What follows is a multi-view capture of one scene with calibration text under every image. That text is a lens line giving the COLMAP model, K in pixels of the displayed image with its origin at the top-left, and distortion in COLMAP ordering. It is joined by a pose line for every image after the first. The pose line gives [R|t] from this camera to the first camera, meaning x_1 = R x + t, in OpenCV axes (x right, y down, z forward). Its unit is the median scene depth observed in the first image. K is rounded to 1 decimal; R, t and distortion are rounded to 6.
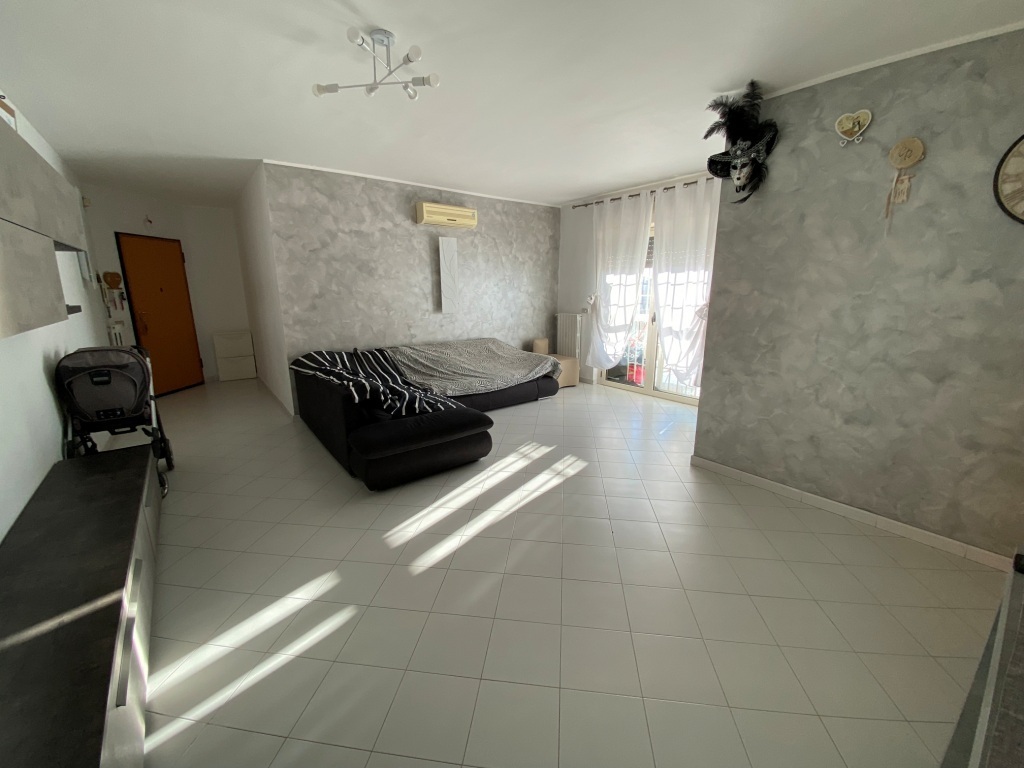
lens RADIAL K [[420.7, 0, 509.9], [0, 420.7, 384.7], [0, 0, 1]] dist [0.043243, -0.036066]
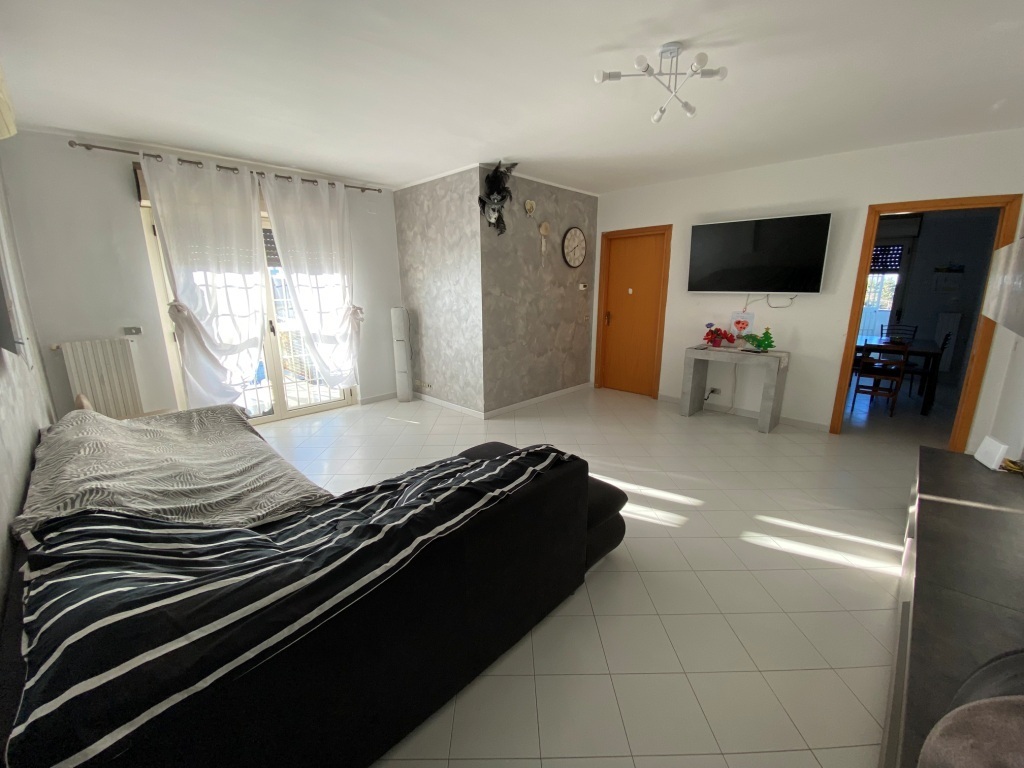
lens RADIAL K [[420.7, 0, 509.9], [0, 420.7, 384.7], [0, 0, 1]] dist [0.043243, -0.036066]
pose [[-0.163293, -0.223030, 0.961037, -0.574371], [0.223131, 0.940523, 0.256182, -0.165900], [-0.961014, 0.256270, -0.103816, 0.687628]]
